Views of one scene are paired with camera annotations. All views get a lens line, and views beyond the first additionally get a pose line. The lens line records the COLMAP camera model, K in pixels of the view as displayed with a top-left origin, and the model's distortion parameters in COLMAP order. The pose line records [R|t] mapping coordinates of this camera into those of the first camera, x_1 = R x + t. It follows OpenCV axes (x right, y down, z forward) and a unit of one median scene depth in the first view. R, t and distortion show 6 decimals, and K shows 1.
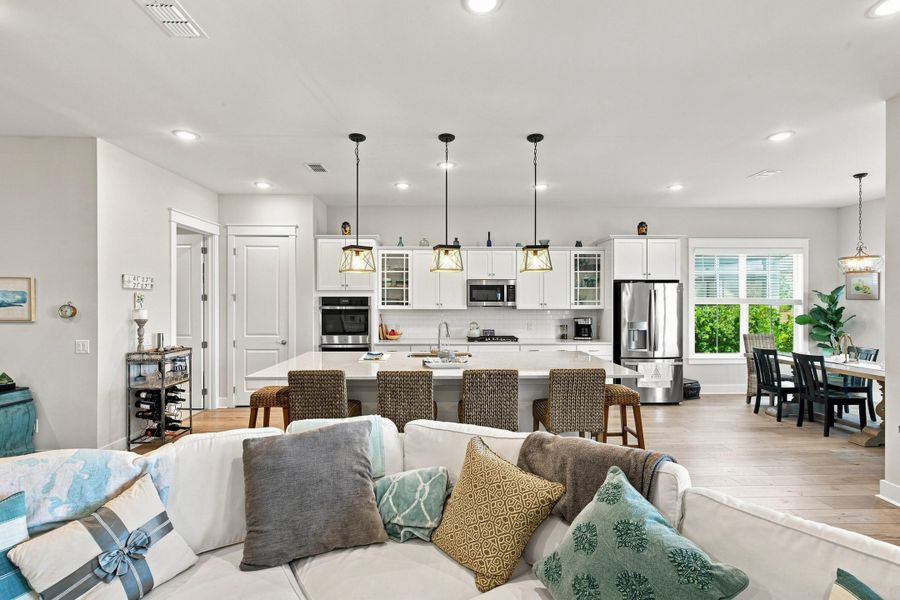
lens RADIAL K [[406.0, 0, 450.0], [0, 406.0, 300.0], [0, 0, 1]] dist [-0.001568, 0.000144]
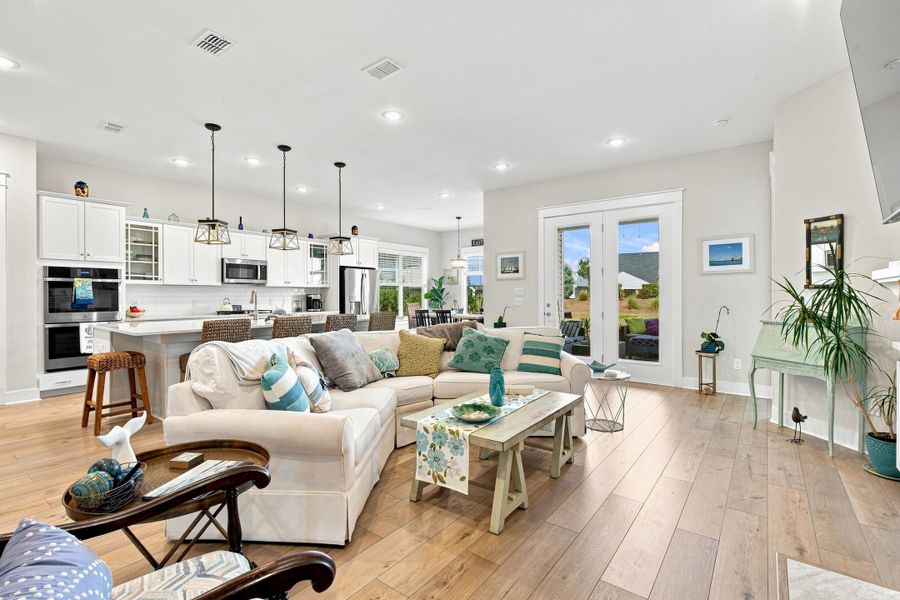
lens RADIAL K [[416.6, 0, 452.4], [0, 416.6, 298.0], [0, 0, 1]] dist [0.000183, 0.000029]
pose [[0.620328, -0.005453, 0.784323, -0.449800], [-0.001533, 0.999965, 0.008165, 0.046311], [-0.784341, -0.006267, 0.620298, -0.168009]]
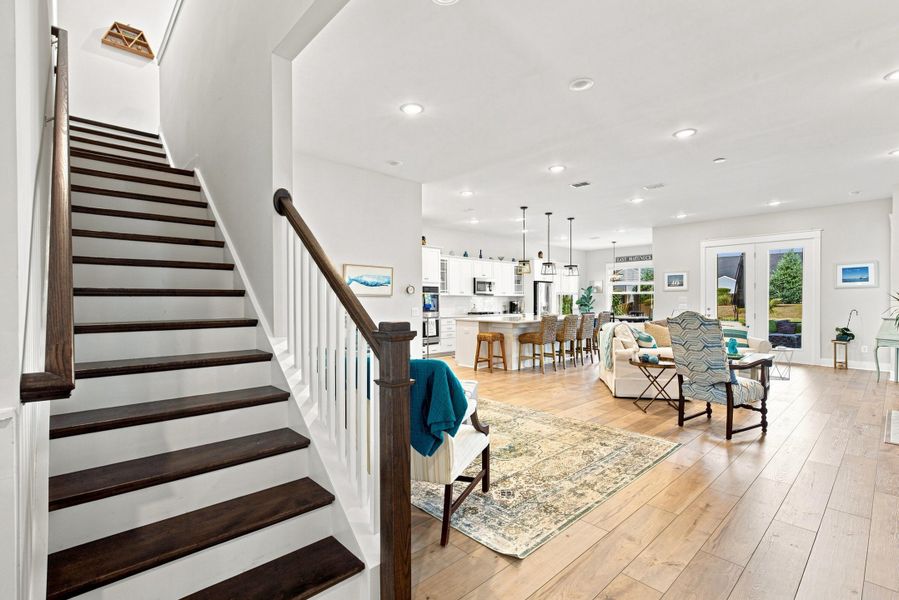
lens RADIAL K [[413.4, 0, 450.9], [0, 413.4, 303.6], [0, 0, 1]] dist [0.000384, -0.000332]
pose [[0.746249, -0.005472, 0.665645, -1.155846], [-0.000708, 0.999959, 0.009014, 0.040540], [-0.665667, -0.007198, 0.746214, -0.195449]]
